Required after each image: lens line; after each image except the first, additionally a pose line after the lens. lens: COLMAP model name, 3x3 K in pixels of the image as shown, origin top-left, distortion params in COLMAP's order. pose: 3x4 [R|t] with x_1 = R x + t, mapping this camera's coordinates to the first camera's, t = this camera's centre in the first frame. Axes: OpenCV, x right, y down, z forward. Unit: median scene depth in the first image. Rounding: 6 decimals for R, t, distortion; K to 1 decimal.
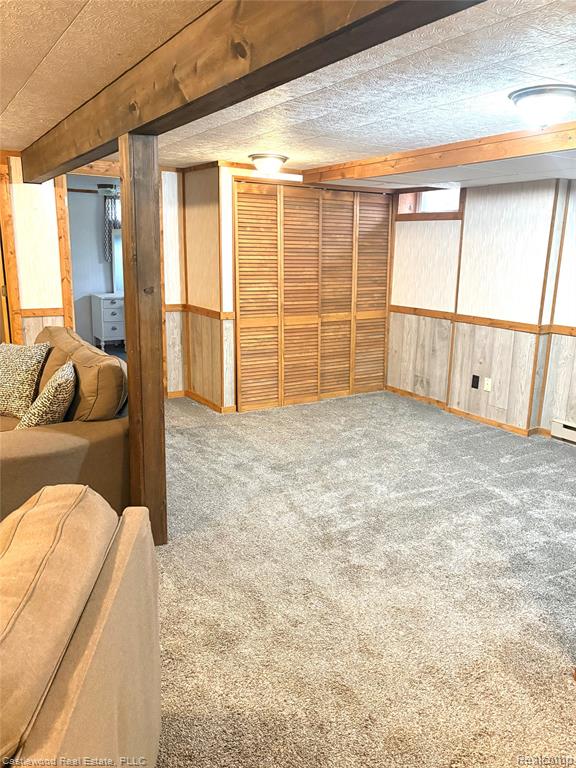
lens RADIAL K [[589.2, 0, 284.1], [0, 589.2, 390.0], [0, 0, 1]] dist [0.055217, -0.047242]
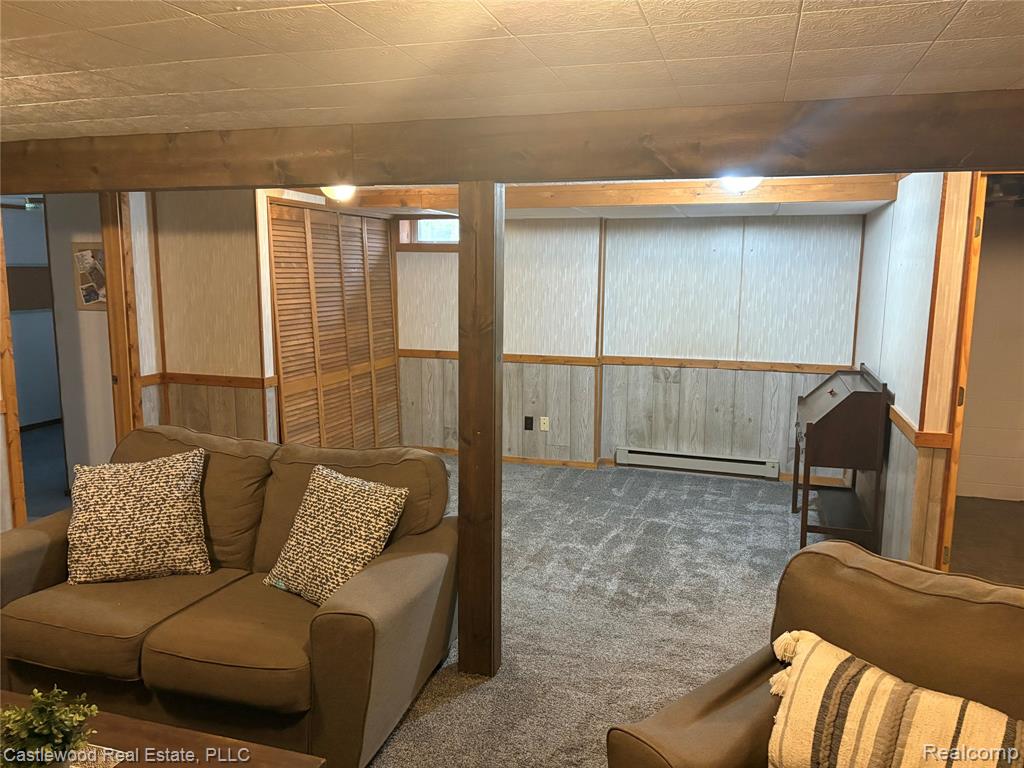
lens RADIAL K [[785.7, 0, 502.2], [0, 785.7, 386.3], [0, 0, 1]] dist [0.055217, -0.047242]
pose [[0.755727, -0.112855, 0.645090, -0.517330], [0.162151, 0.986613, -0.017359, -0.058332], [-0.634495, 0.117721, 0.763910, 0.076548]]
